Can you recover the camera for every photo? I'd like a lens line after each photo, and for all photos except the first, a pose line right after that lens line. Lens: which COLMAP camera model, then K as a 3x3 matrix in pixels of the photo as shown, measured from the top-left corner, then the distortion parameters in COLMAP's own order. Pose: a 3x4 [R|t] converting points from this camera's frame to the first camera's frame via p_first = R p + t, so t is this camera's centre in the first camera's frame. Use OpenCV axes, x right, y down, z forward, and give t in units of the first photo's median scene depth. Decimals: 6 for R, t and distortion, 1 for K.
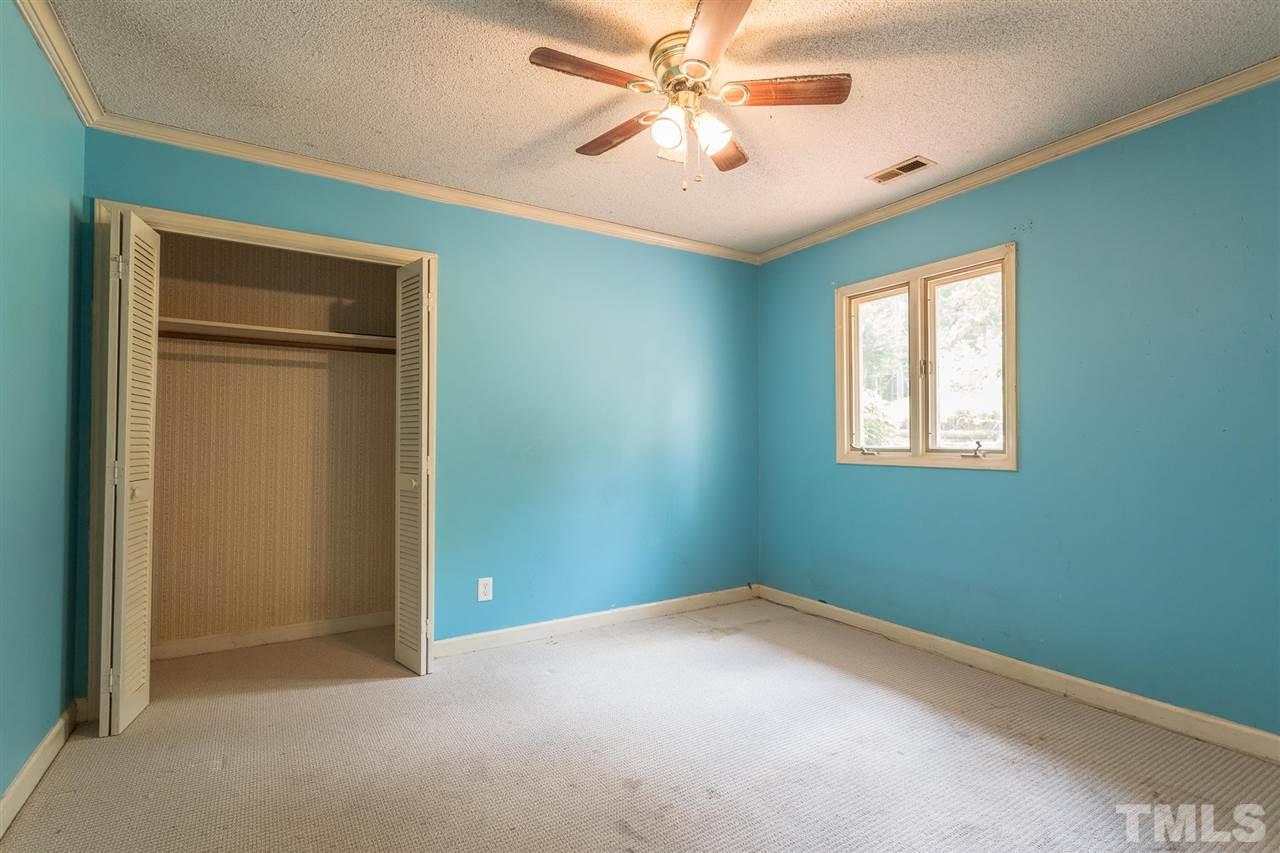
lens RADIAL K [[617.9, 0, 635.2], [0, 617.9, 429.9], [0, 0, 1]] dist [-0.000716, 0.000360]
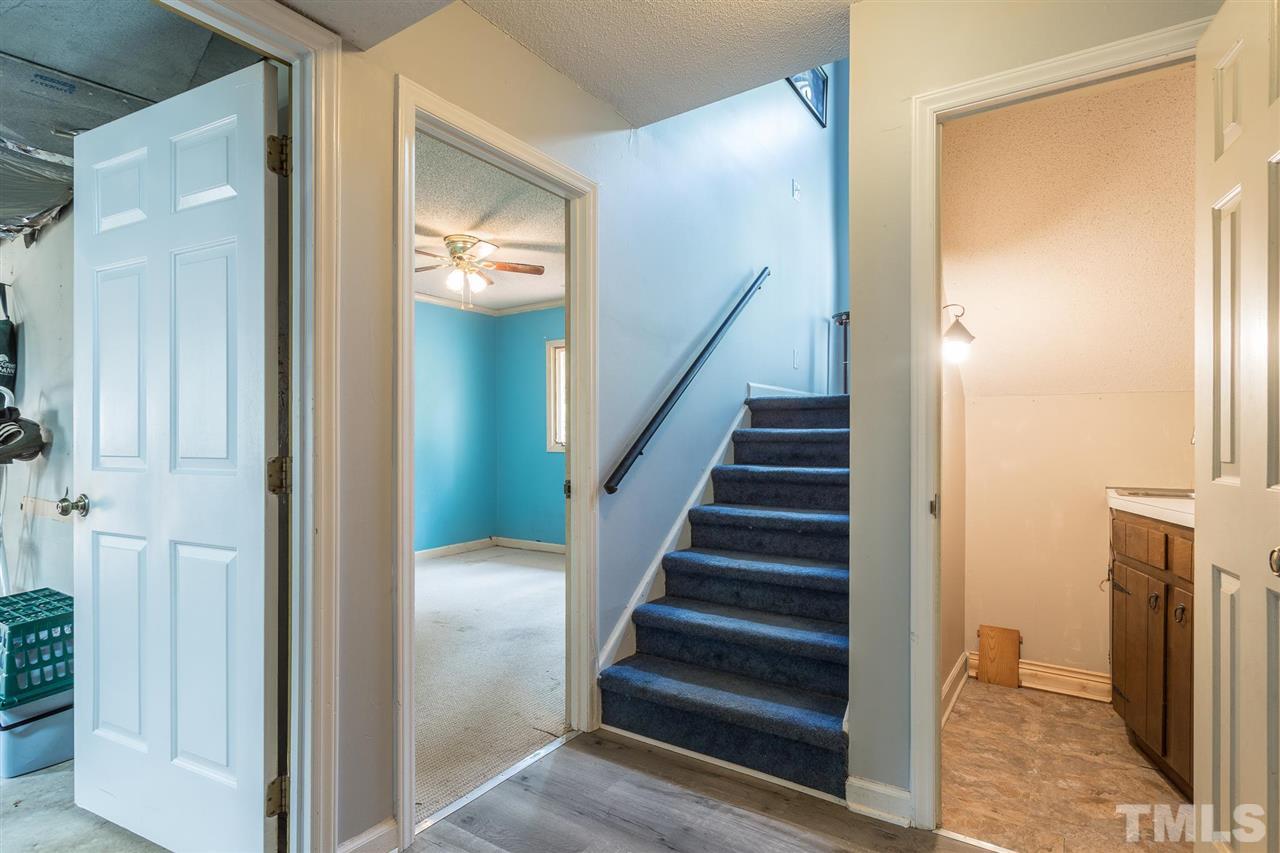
lens RADIAL K [[617.9, 0, 636.0], [0, 617.9, 433.4], [0, 0, 1]] dist [-0.000716, 0.000360]
pose [[0.910503, -0.000637, 0.413502, -0.120999], [-0.005124, 0.999905, 0.012823, -0.015122], [-0.413471, -0.013795, 0.910413, -0.536166]]
